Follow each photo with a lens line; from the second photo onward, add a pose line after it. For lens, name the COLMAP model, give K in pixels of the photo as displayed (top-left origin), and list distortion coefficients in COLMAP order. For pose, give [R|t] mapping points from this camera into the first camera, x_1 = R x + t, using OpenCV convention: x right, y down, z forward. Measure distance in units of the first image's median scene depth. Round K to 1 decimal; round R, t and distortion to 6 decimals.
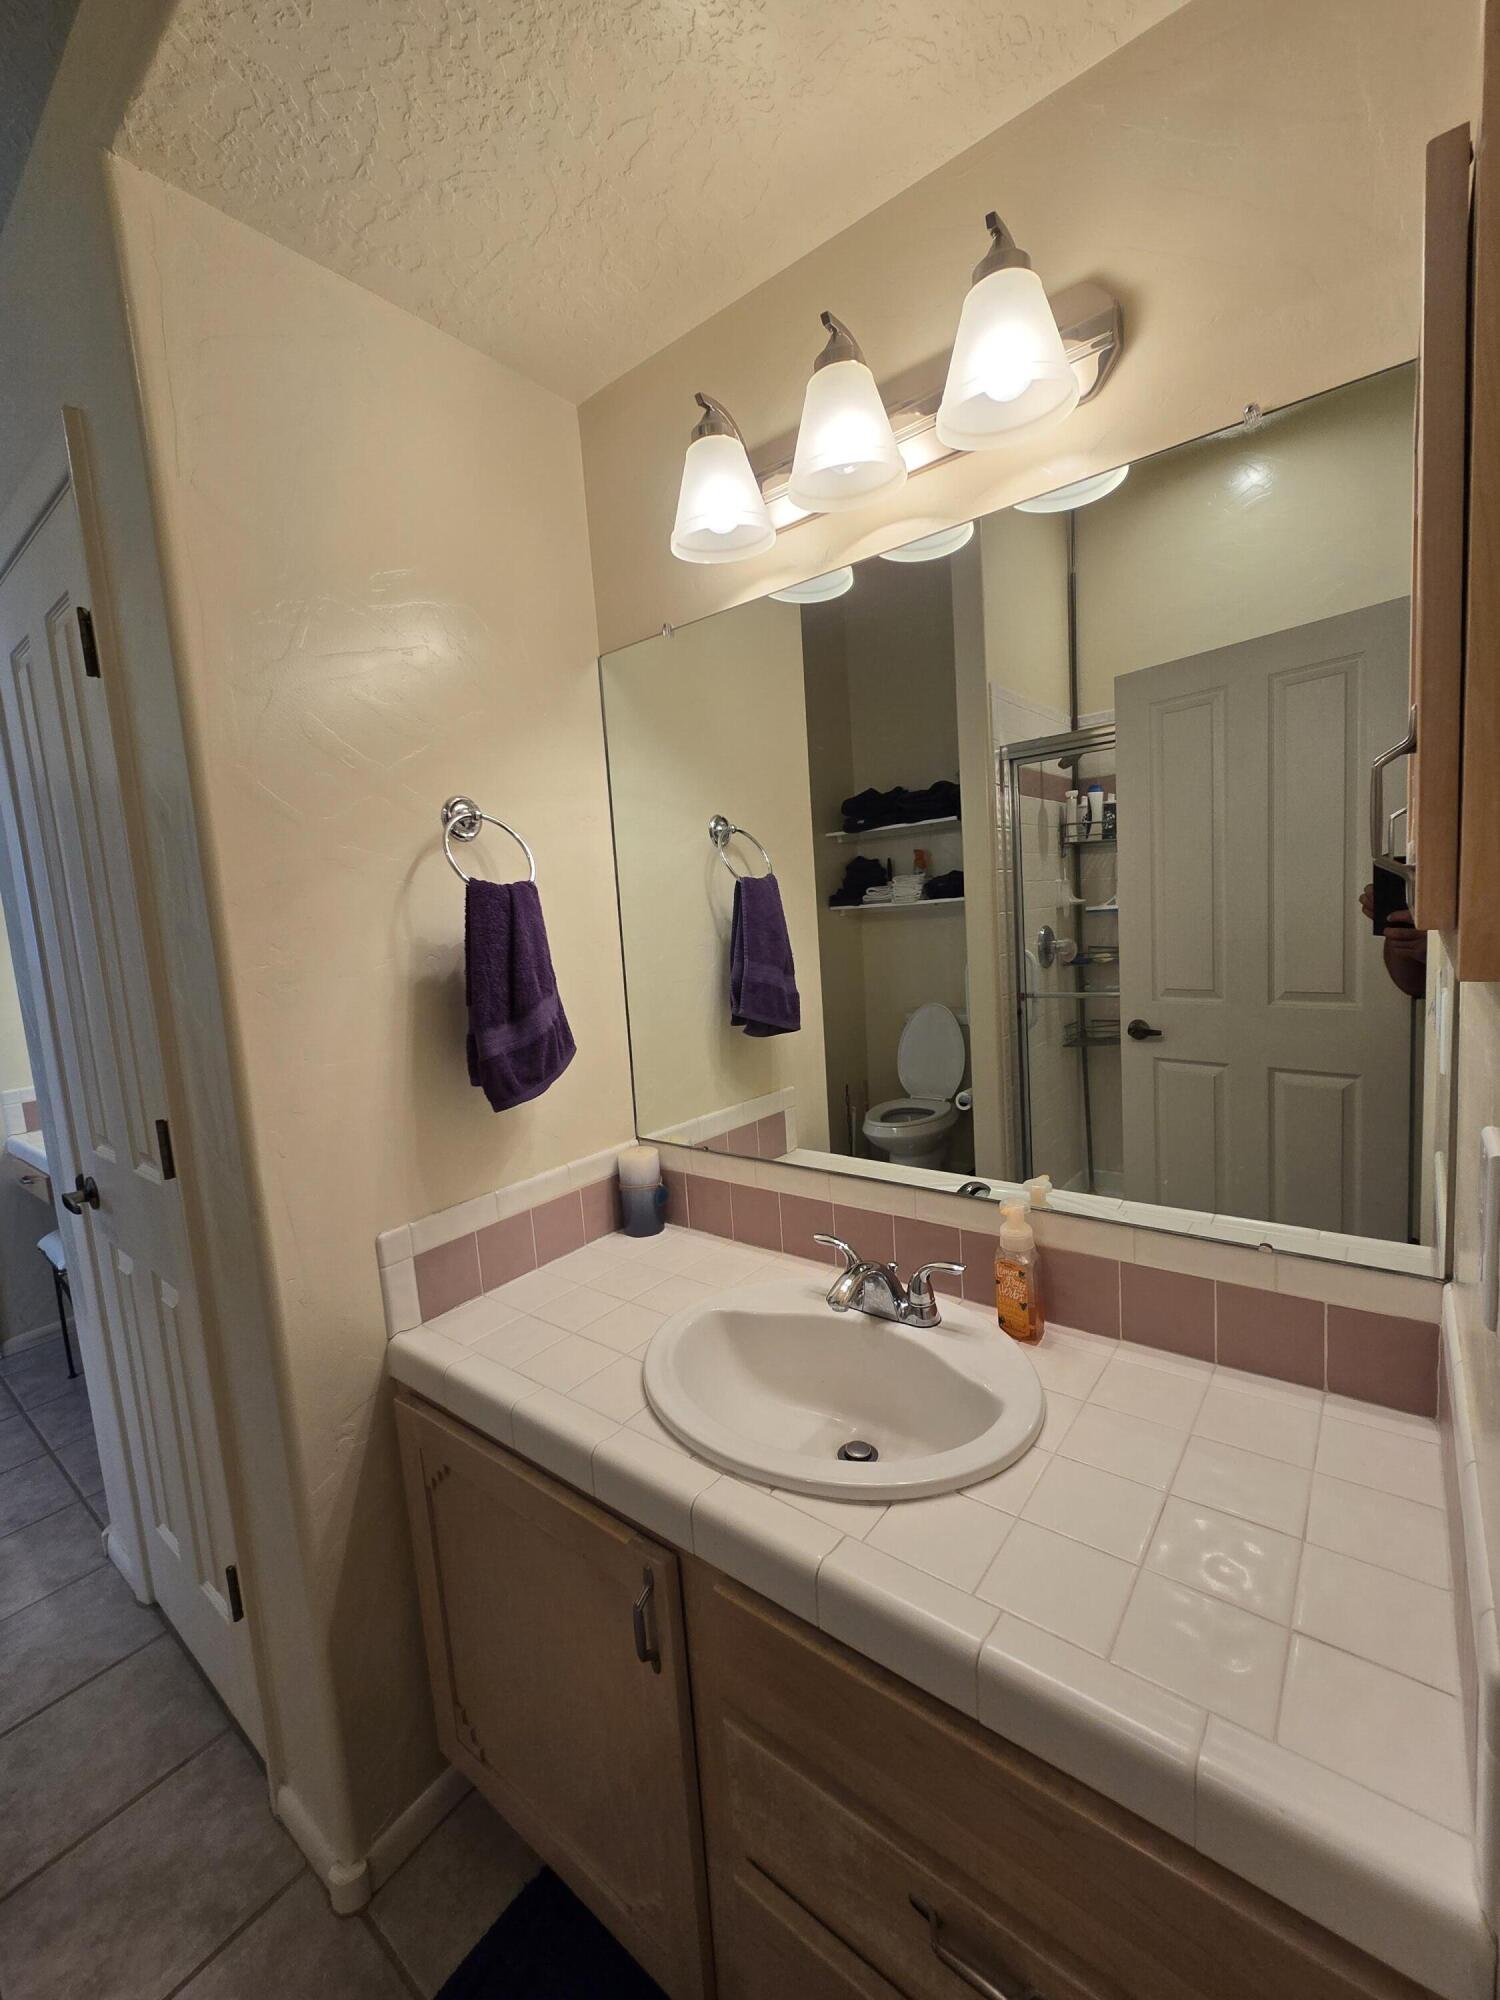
lens RADIAL K [[813.1, 0, 724.6], [0, 813.1, 1003.5], [0, 0, 1]] dist [-0.003014, 0.003320]
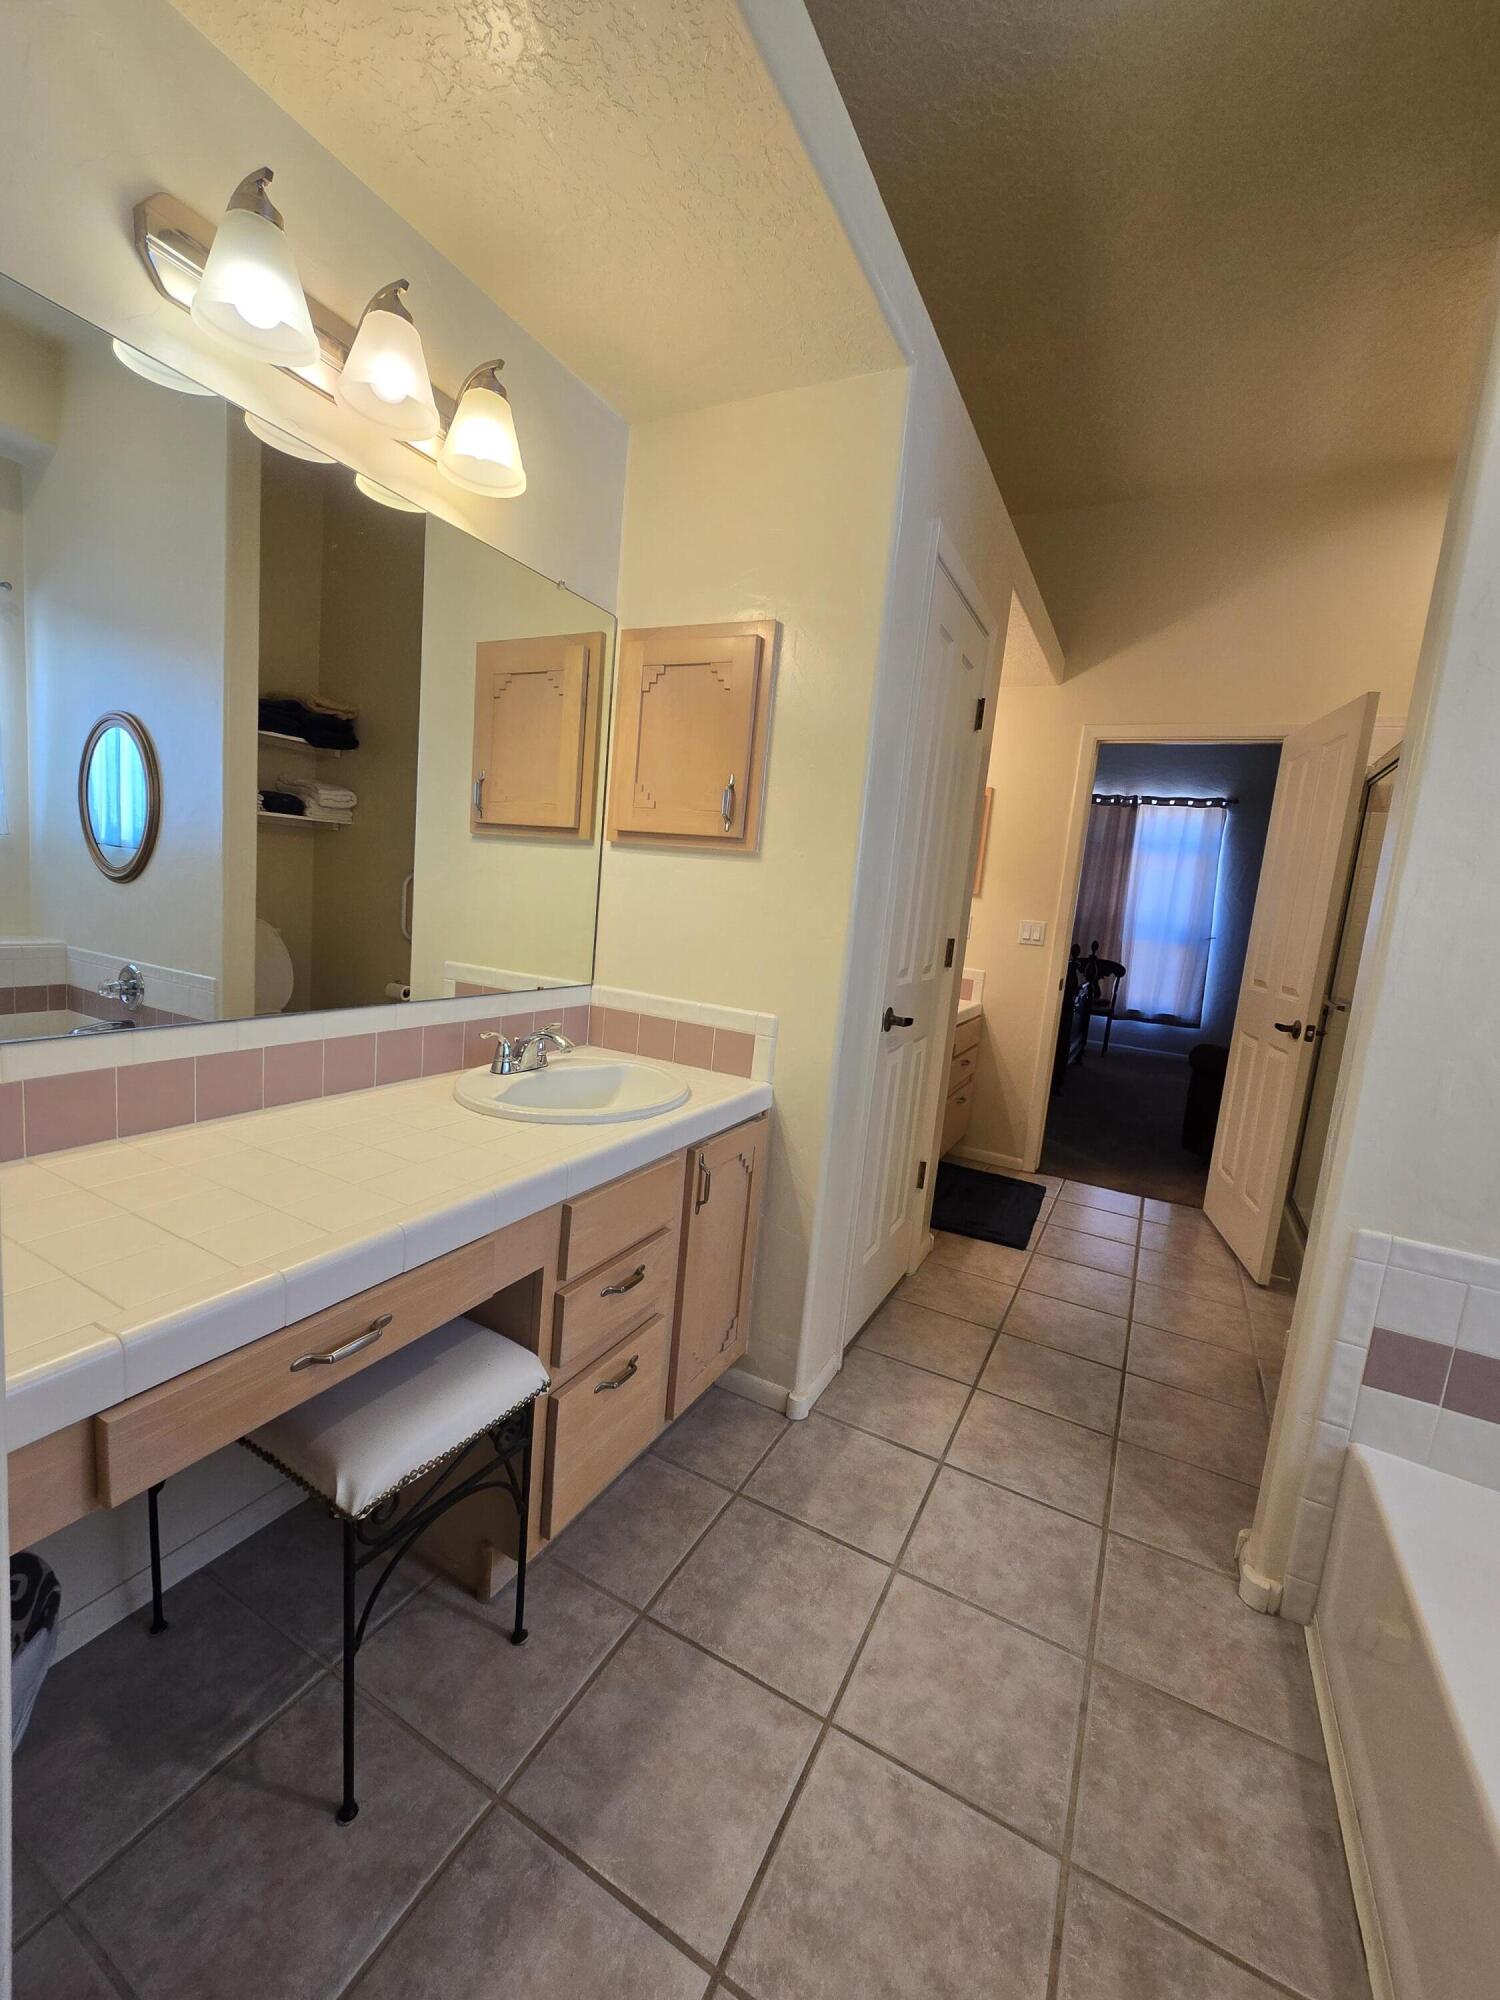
lens RADIAL K [[811.0, 0, 750.0], [0, 811.0, 1000.0], [0, 0, 1]] dist [-0.003137, -0.001036]
pose [[-0.205422, -0.076399, 0.975687, -2.717478], [0.036019, 0.995683, 0.085549, 0.110265], [-0.978011, 0.052717, -0.201783, 2.009129]]
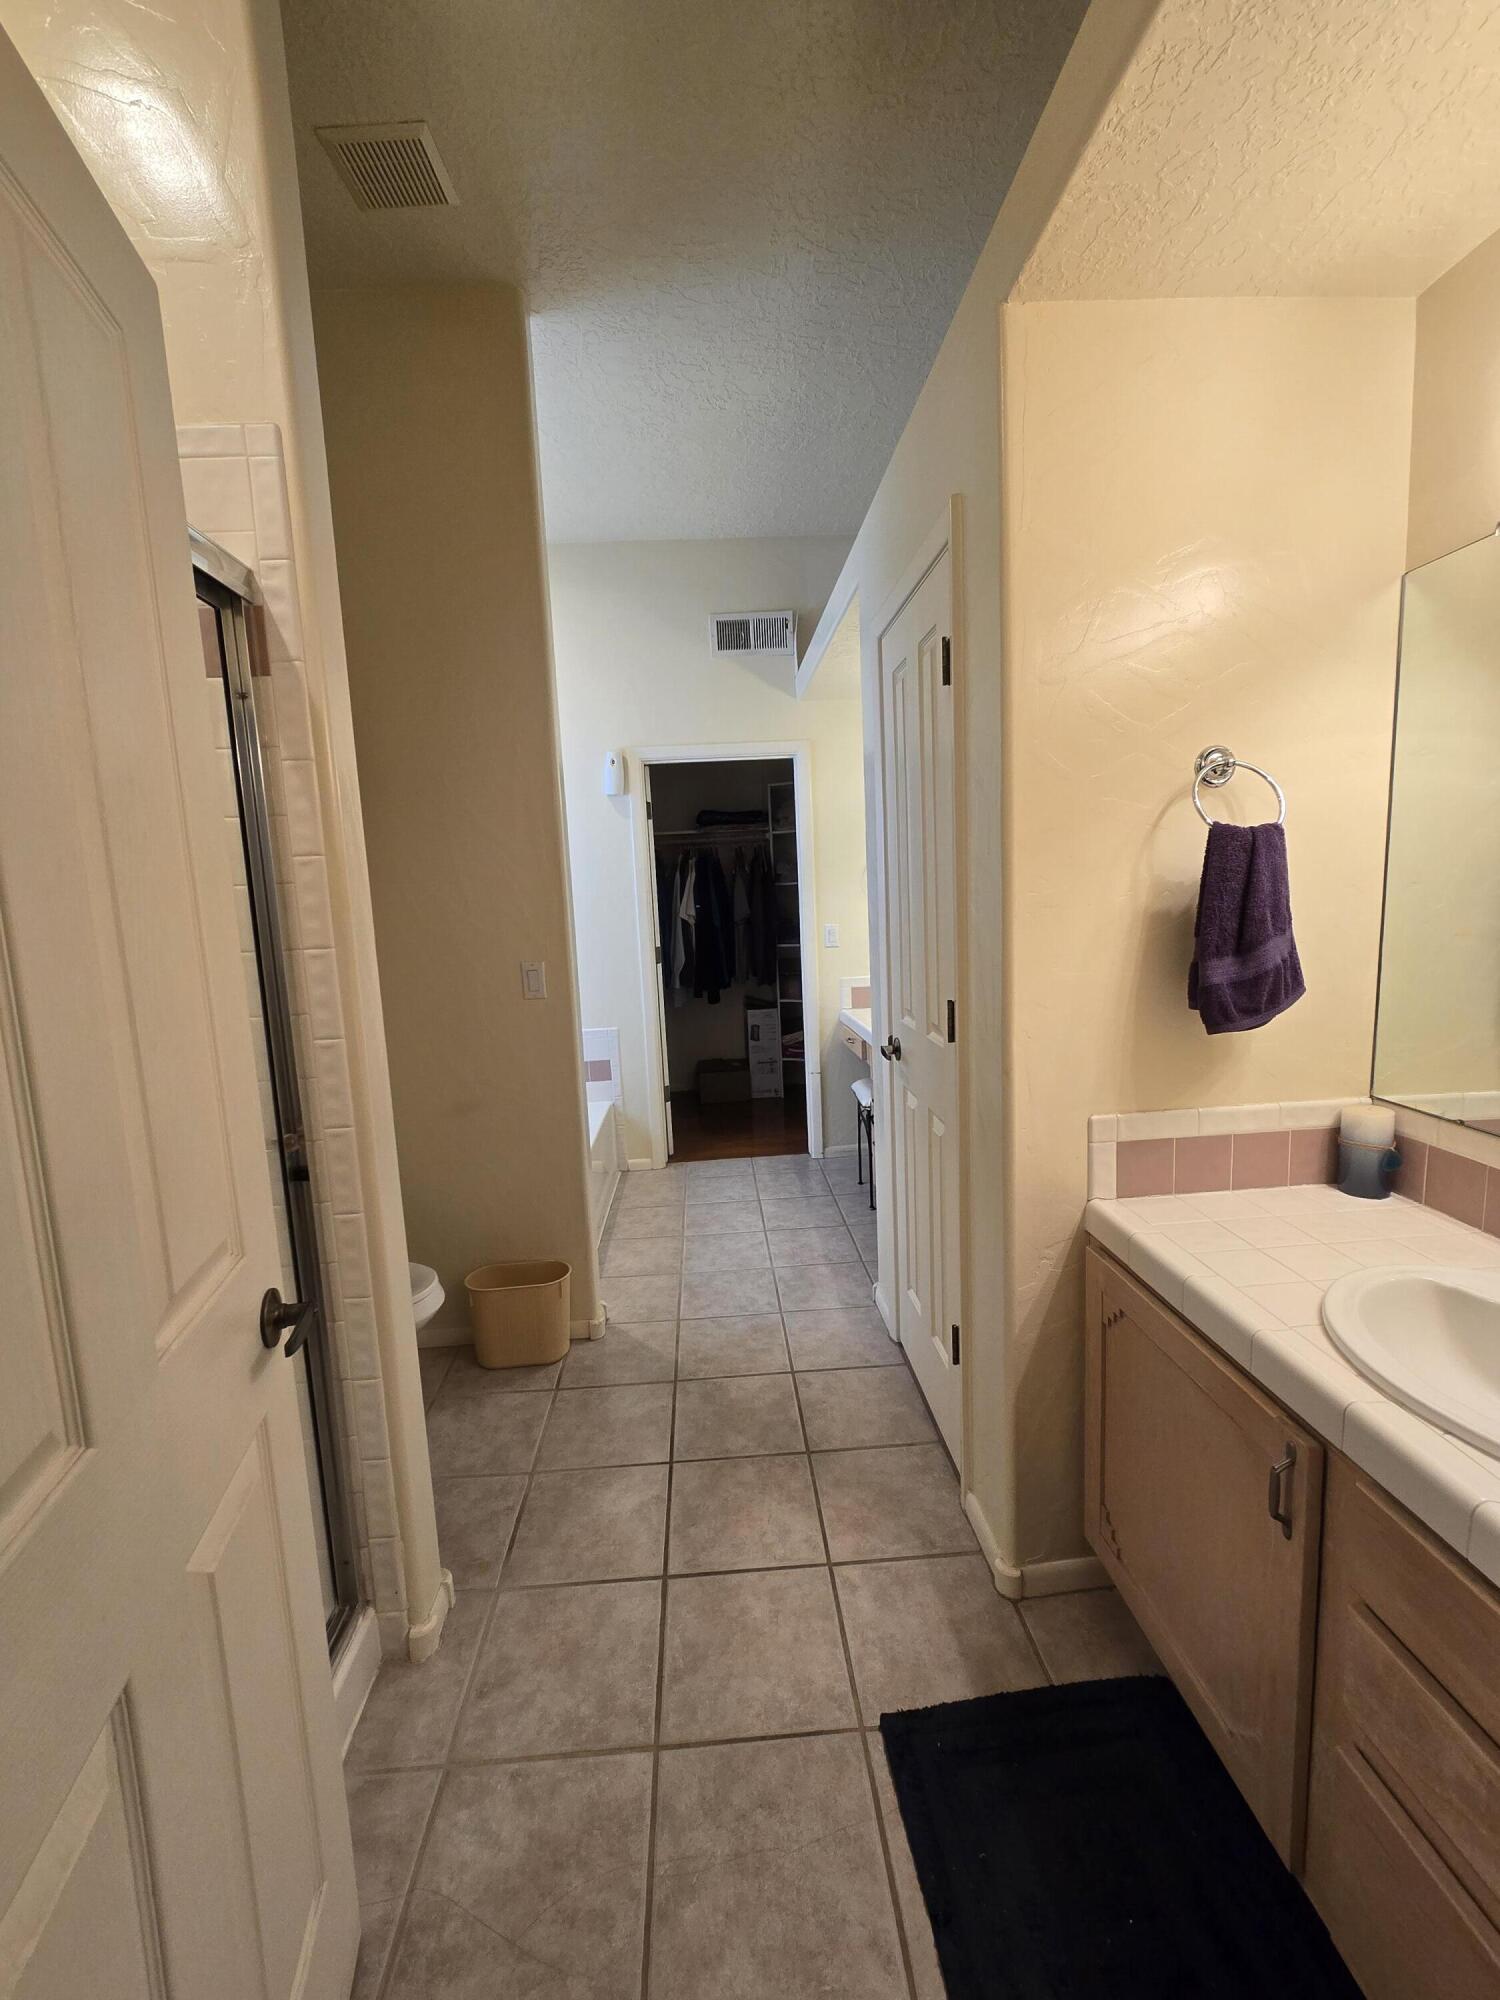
lens RADIAL K [[811.0, 0, 750.0], [0, 811.0, 1000.0], [0, 0, 1]] dist [-0.003137, -0.001036]
pose [[0.679456, 0.136031, -0.720996, 0.081388], [-0.085873, 0.990653, 0.105982, 0.022238], [0.728674, -0.010096, 0.684786, -0.207725]]
